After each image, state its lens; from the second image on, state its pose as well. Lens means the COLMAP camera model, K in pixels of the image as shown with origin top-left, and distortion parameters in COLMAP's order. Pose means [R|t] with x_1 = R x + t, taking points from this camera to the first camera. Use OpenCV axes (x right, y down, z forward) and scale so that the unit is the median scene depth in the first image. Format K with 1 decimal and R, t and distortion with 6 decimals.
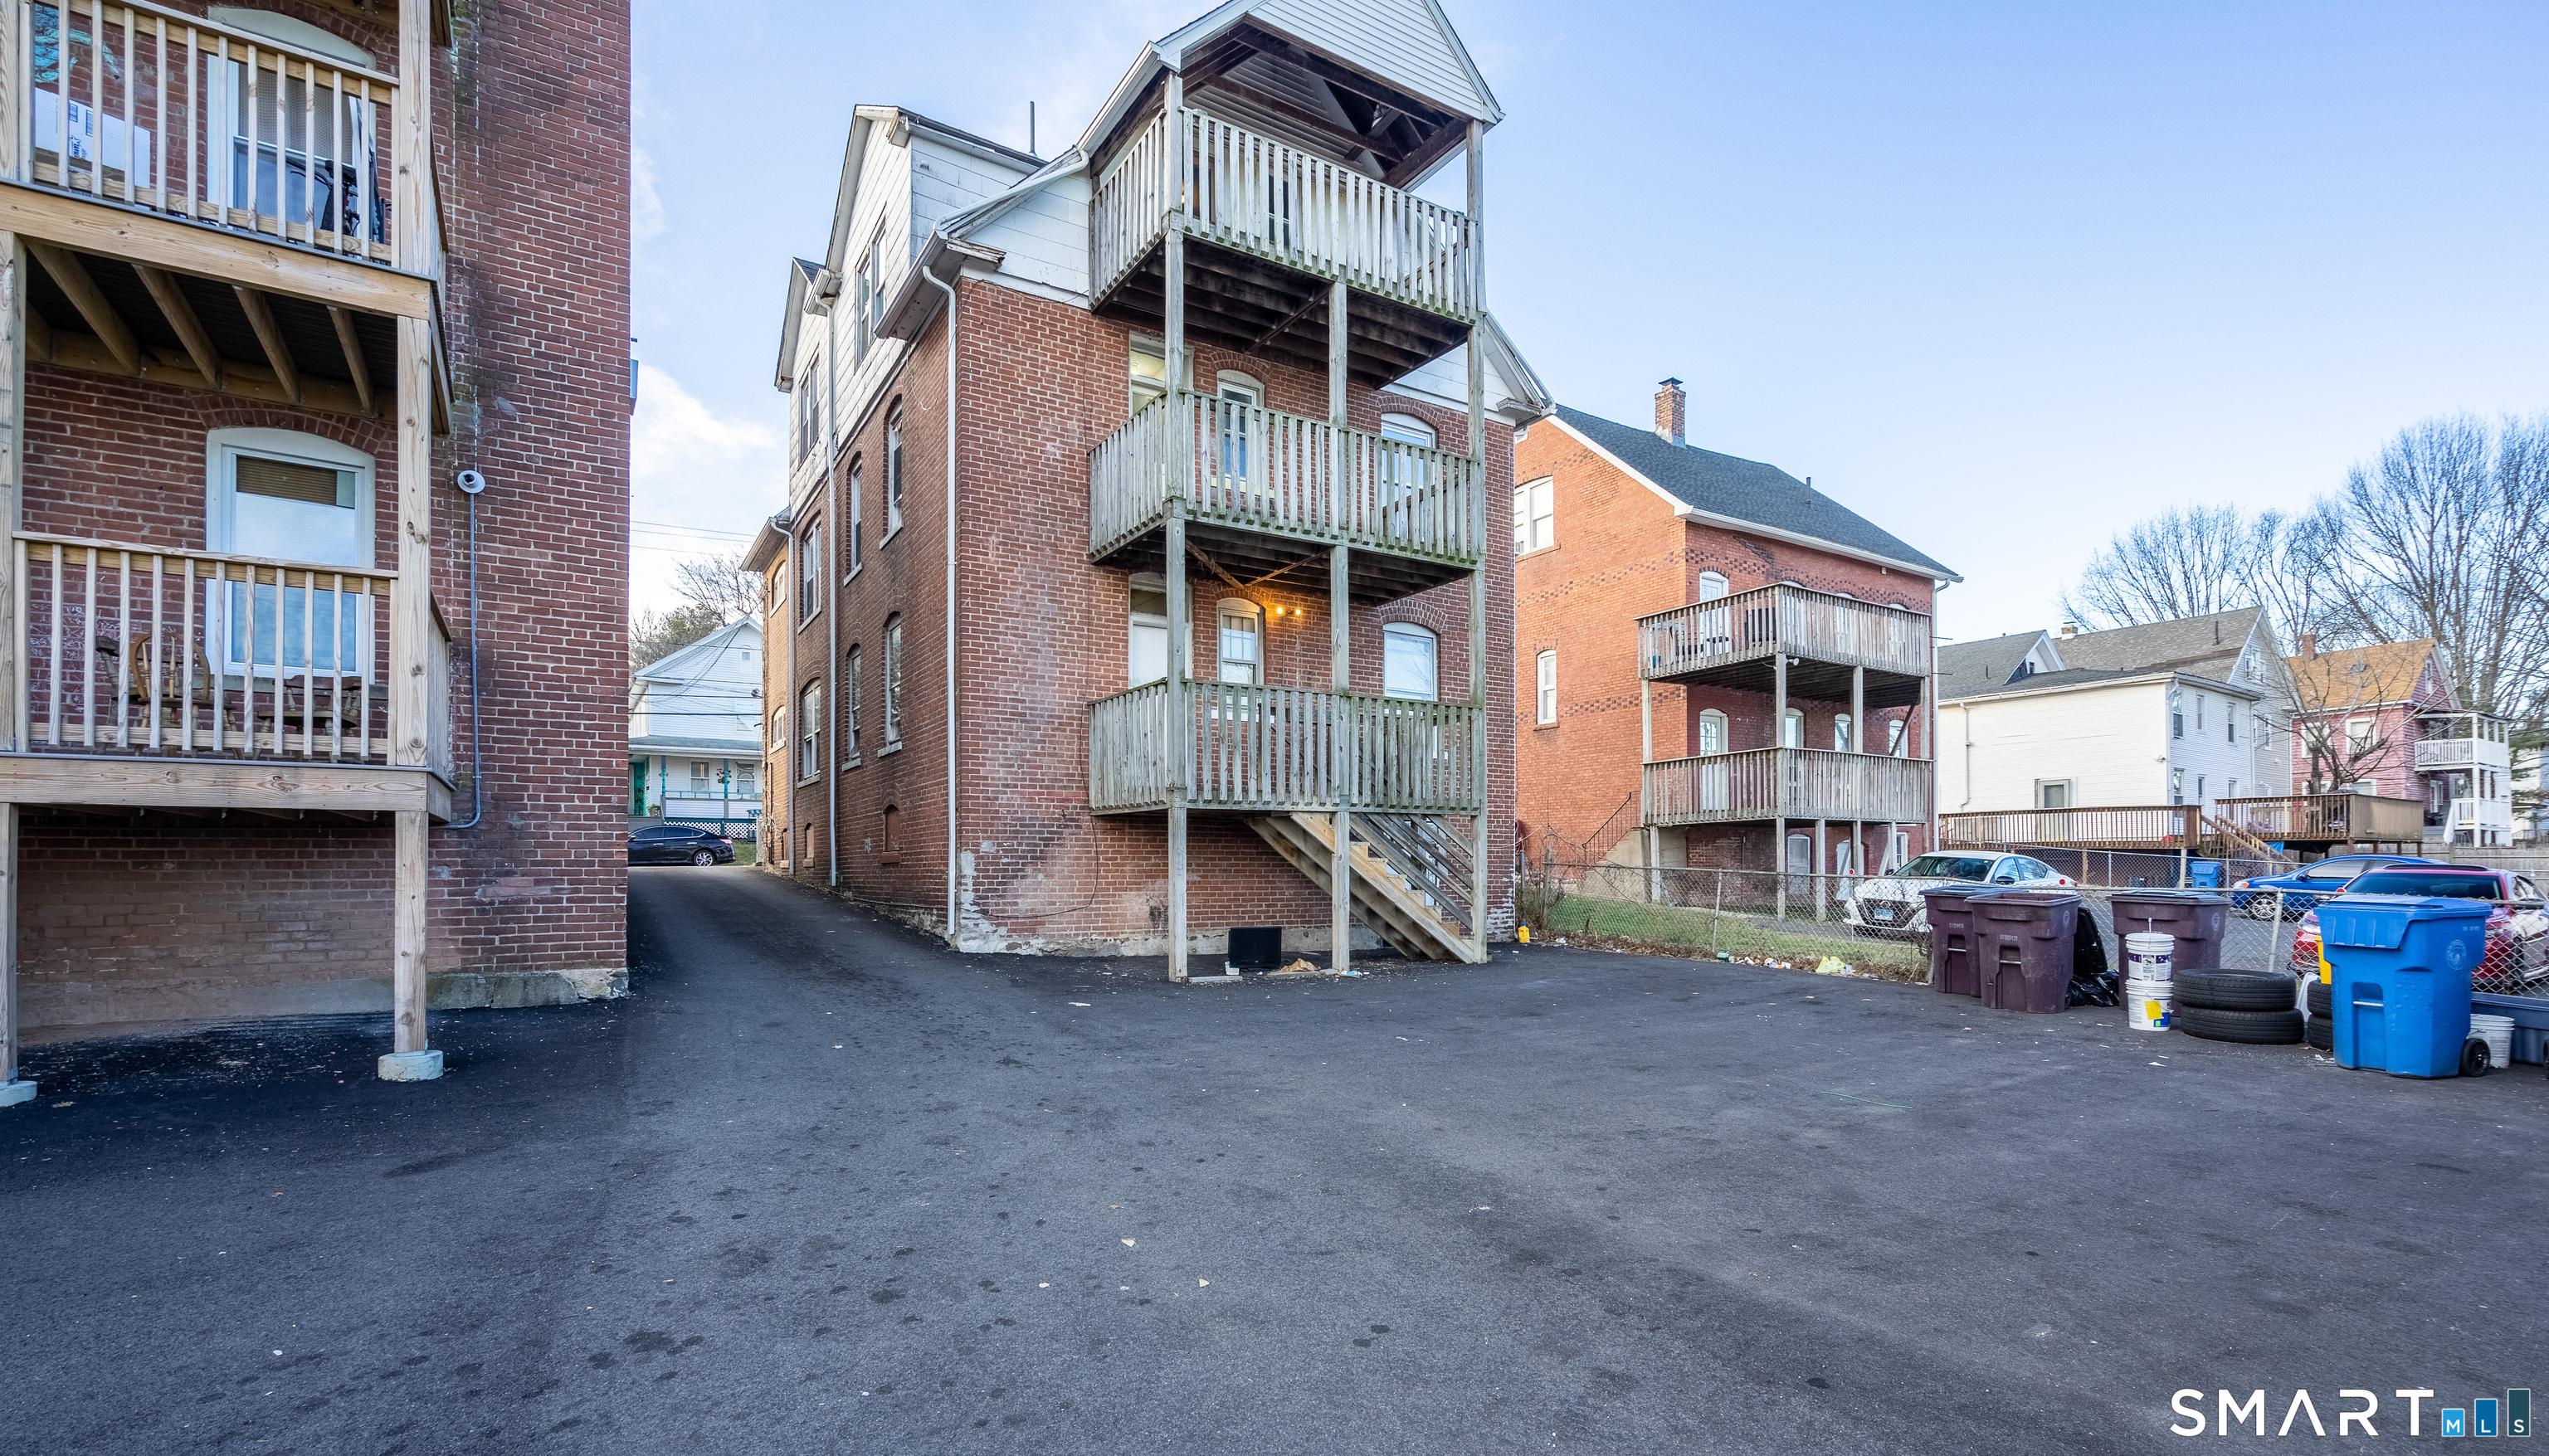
lens RADIAL K [[1188.5, 0, 1314.0], [0, 1188.5, 855.0], [0, 0, 1]] dist [-0.004691, 0.002916]
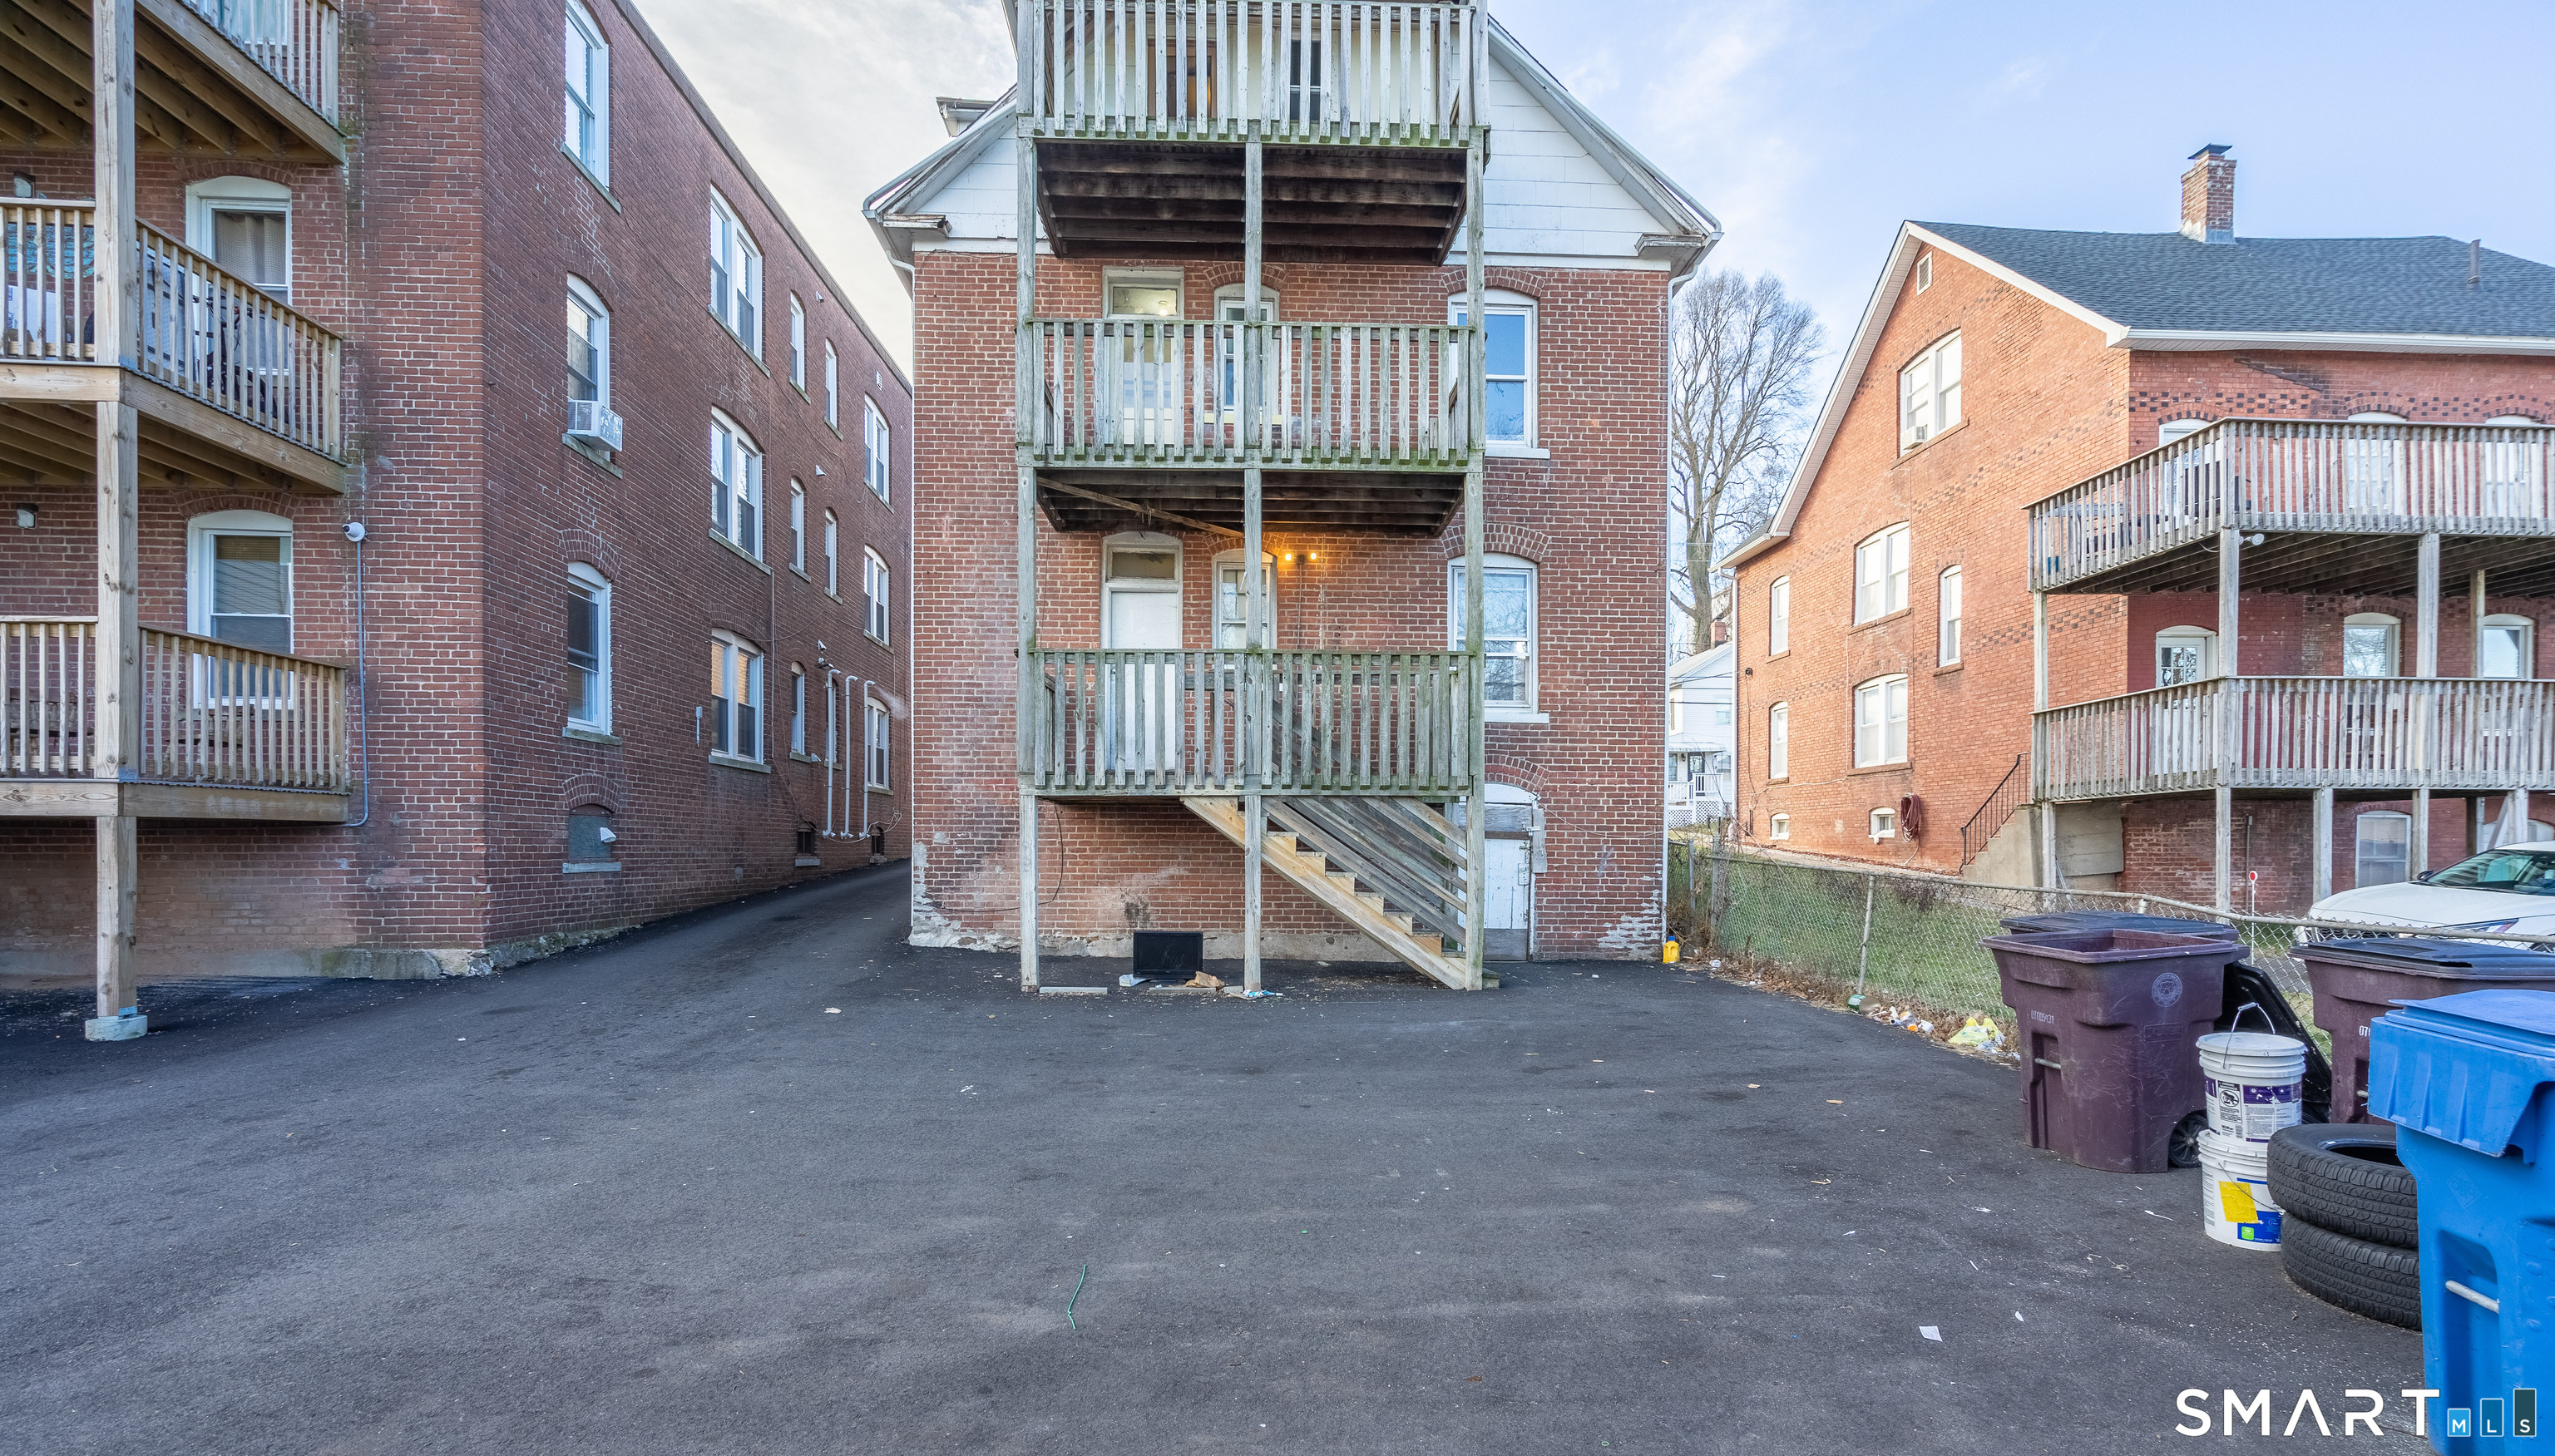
lens RADIAL K [[1191.2, 0, 1235.3], [0, 1191.2, 859.6], [0, 0, 1]] dist [-0.004691, 0.002916]
pose [[0.858283, 0.010041, -0.513079, 0.456585], [0.000211, 0.999802, 0.019918, -0.009040], [0.513177, -0.017203, 0.858110, 0.303216]]
